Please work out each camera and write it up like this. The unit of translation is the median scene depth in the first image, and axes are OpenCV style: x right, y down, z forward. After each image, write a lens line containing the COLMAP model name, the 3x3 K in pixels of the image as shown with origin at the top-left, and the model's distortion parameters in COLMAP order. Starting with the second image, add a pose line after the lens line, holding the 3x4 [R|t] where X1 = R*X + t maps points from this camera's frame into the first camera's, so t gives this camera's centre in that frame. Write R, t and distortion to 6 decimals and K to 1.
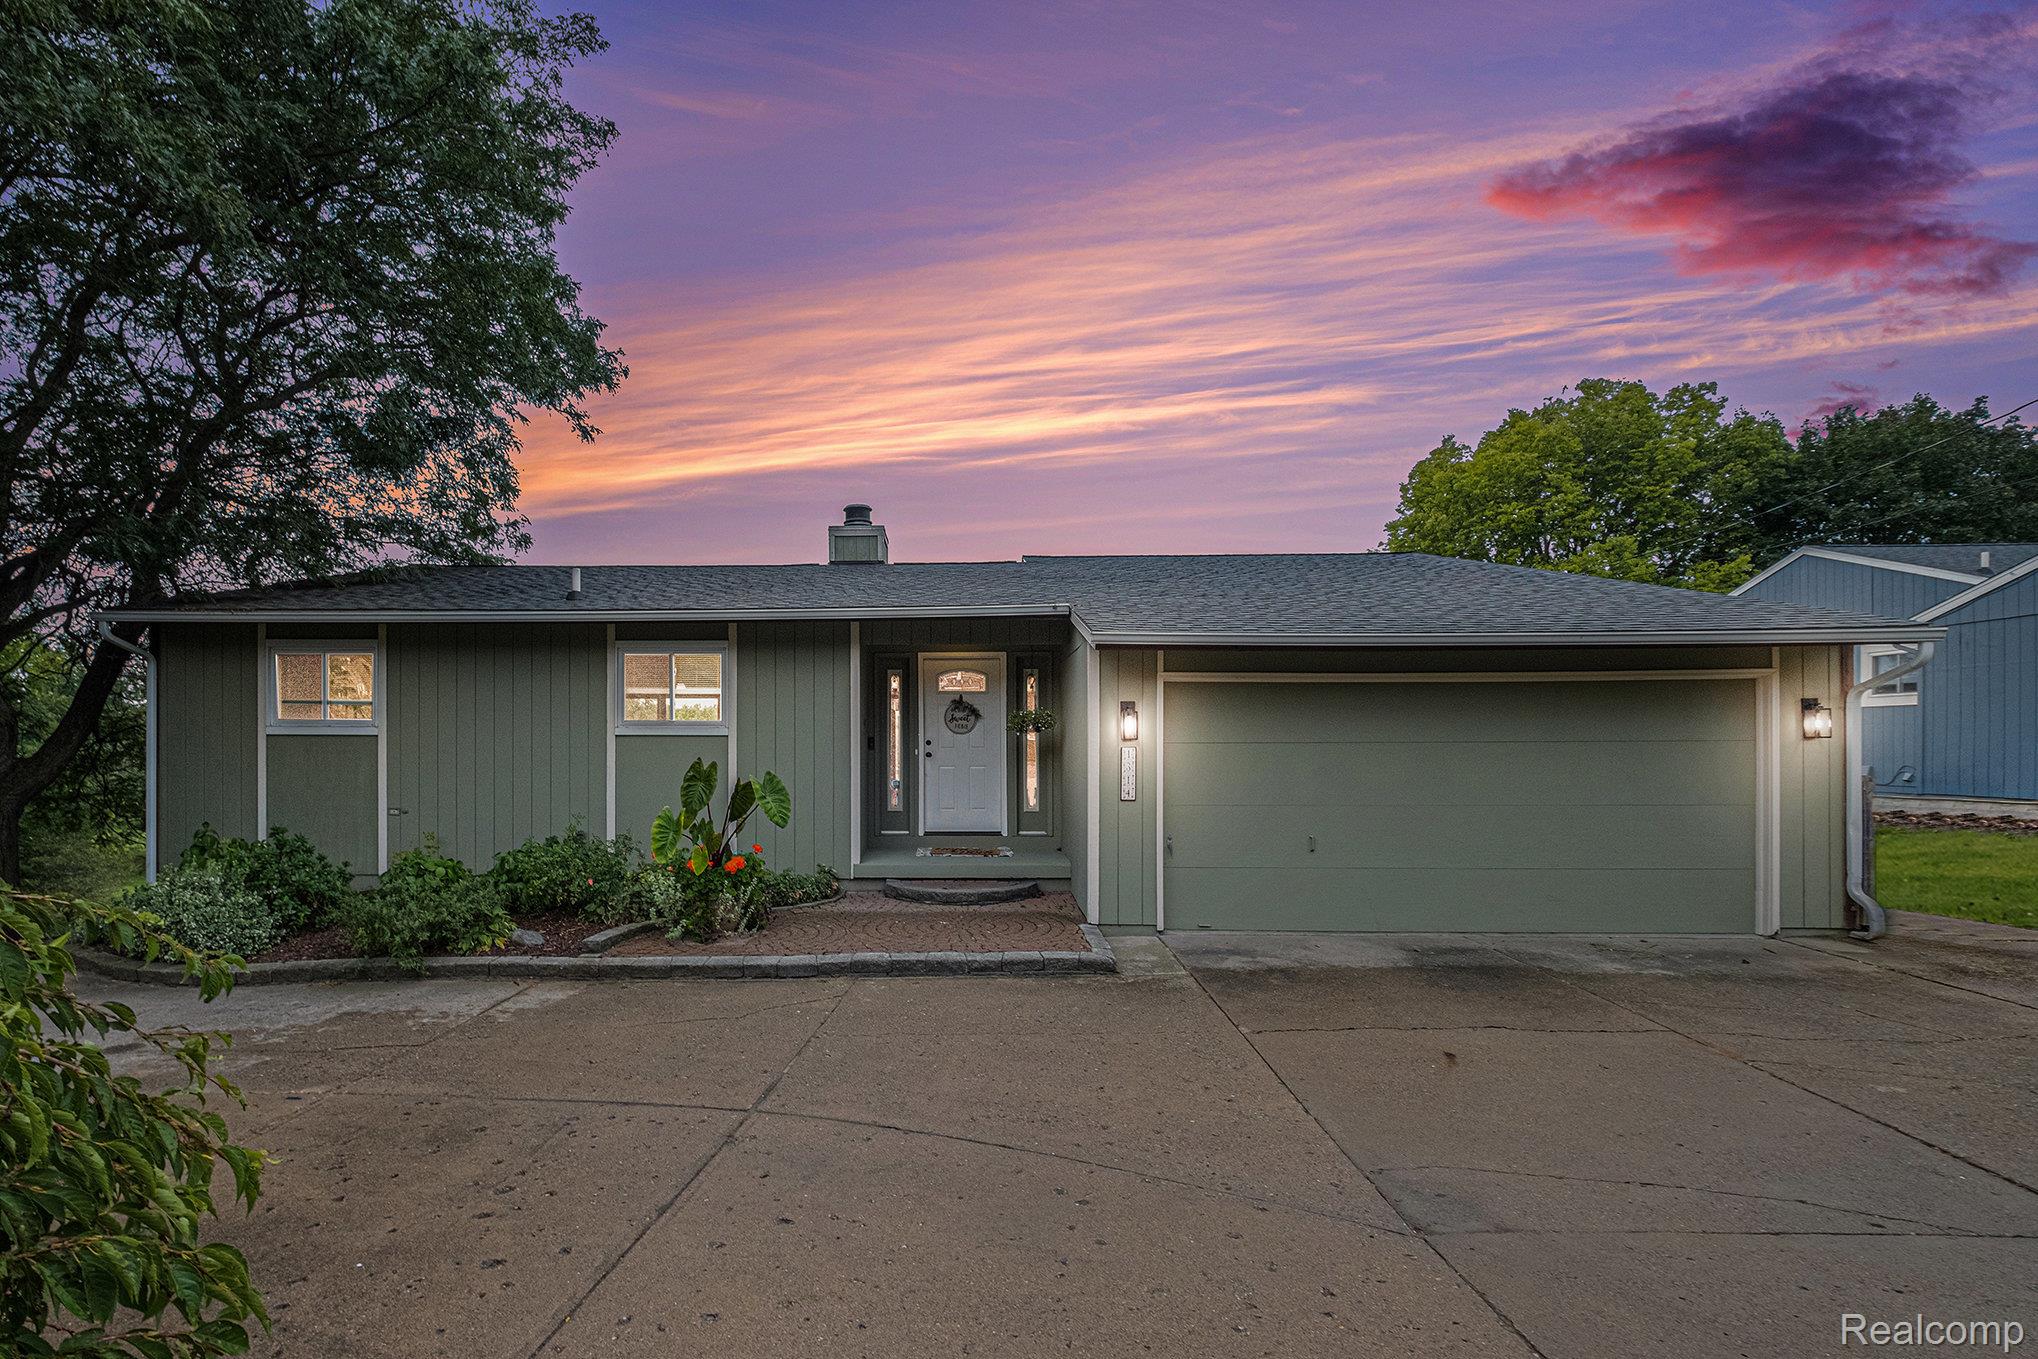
lens RADIAL K [[881.7, 0, 1019.0], [0, 881.7, 679.5], [0, 0, 1]] dist [0.000706, 0.000092]
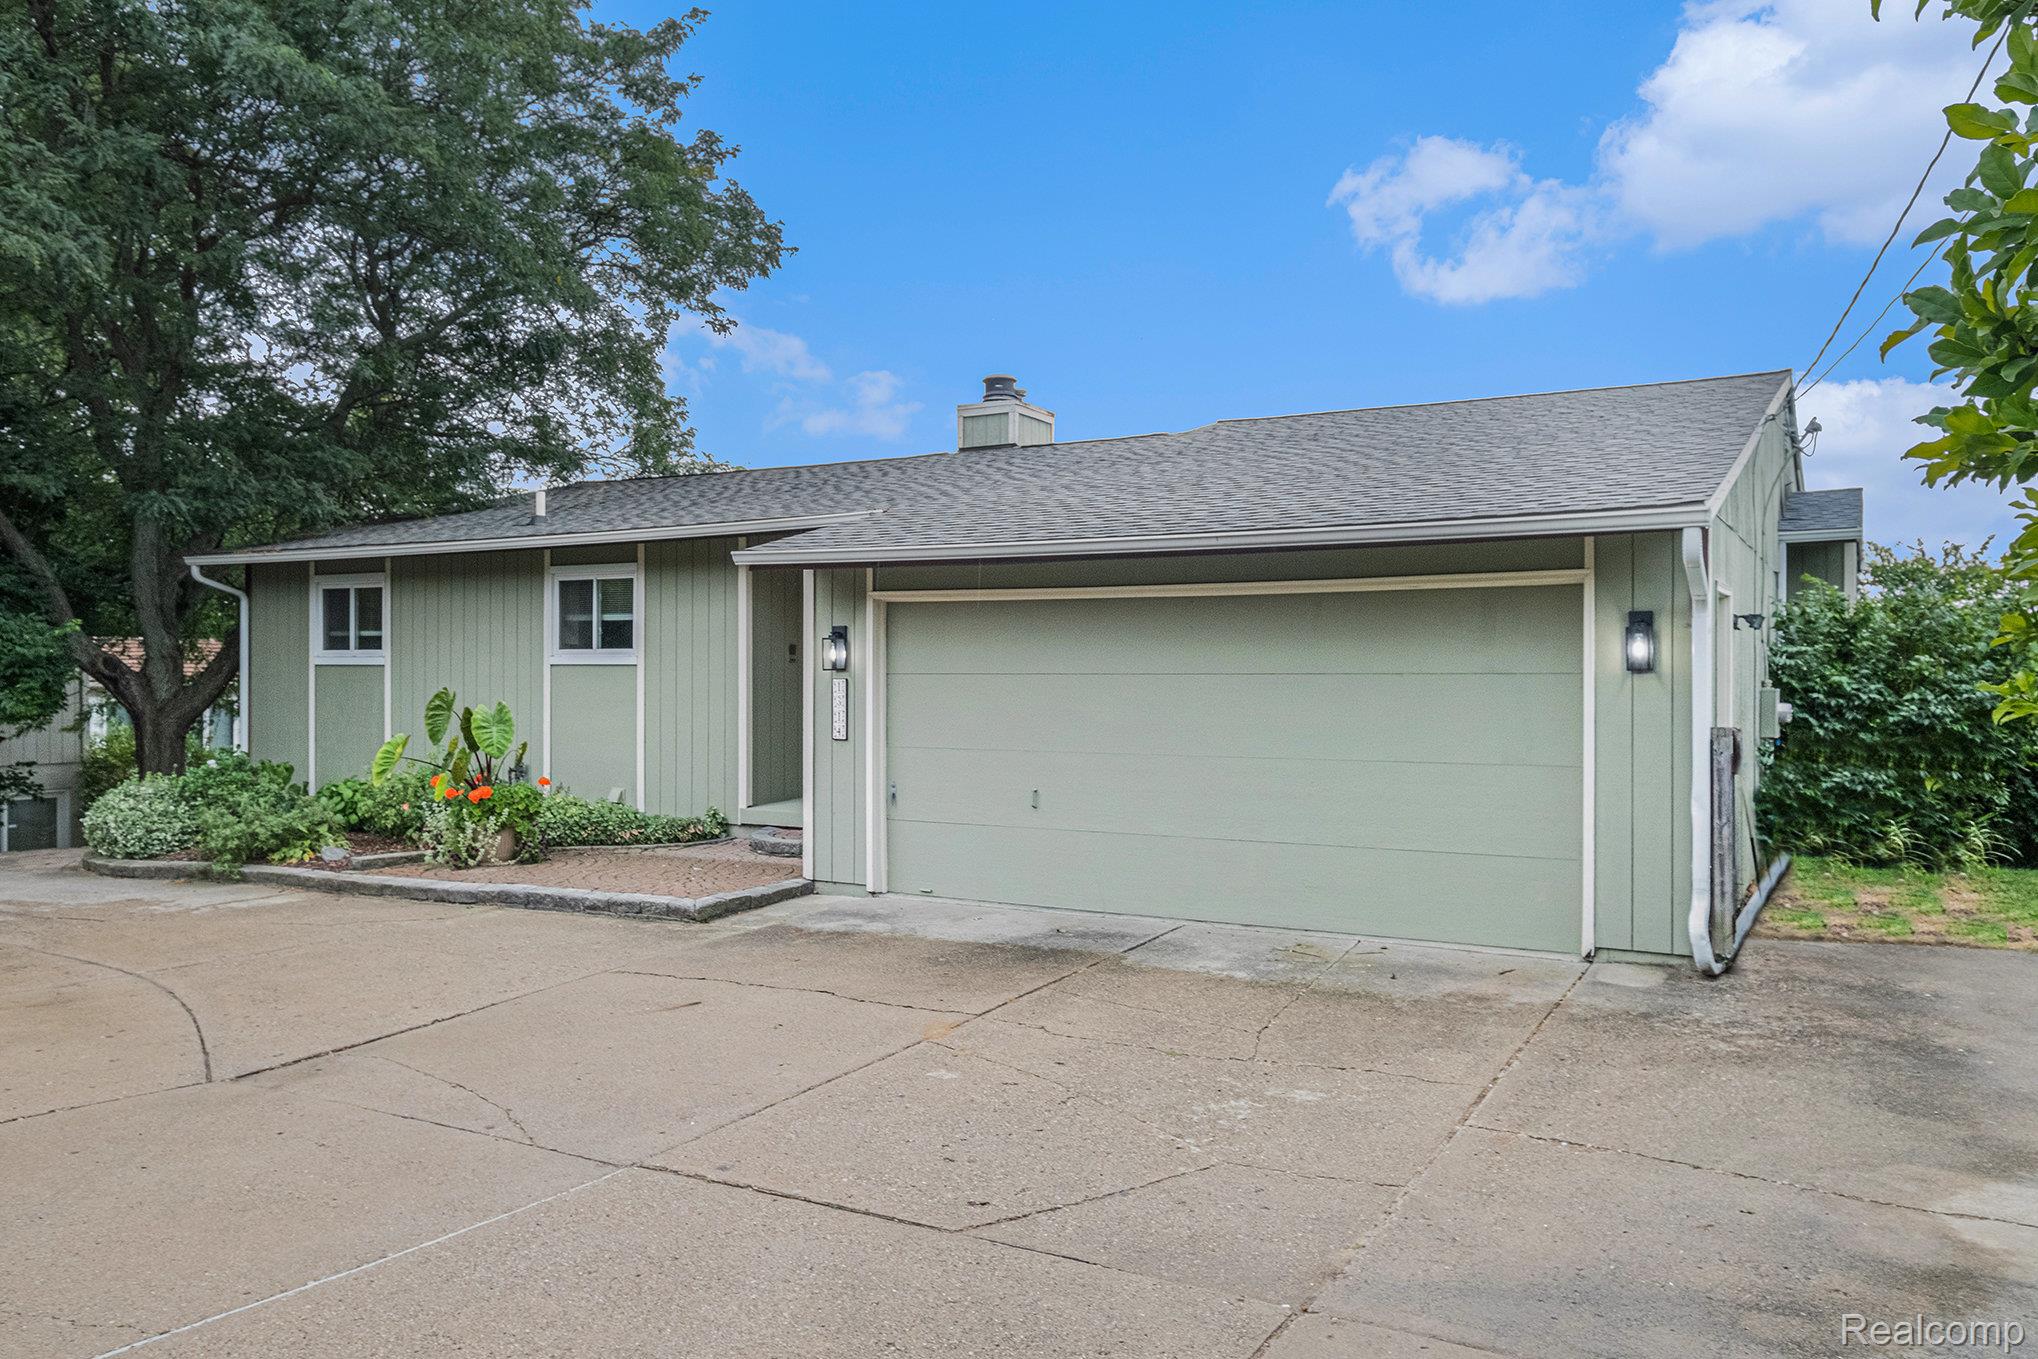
lens RADIAL K [[1222.4, 0, 1019.1], [0, 1222.4, 596.1], [0, 0, 1]] dist [0.017810, 0.000502]
pose [[0.917181, -0.023390, -0.397784, 0.771996], [0.028039, 0.999590, 0.005874, -0.007550], [0.397483, -0.016541, 0.917460, -0.039125]]
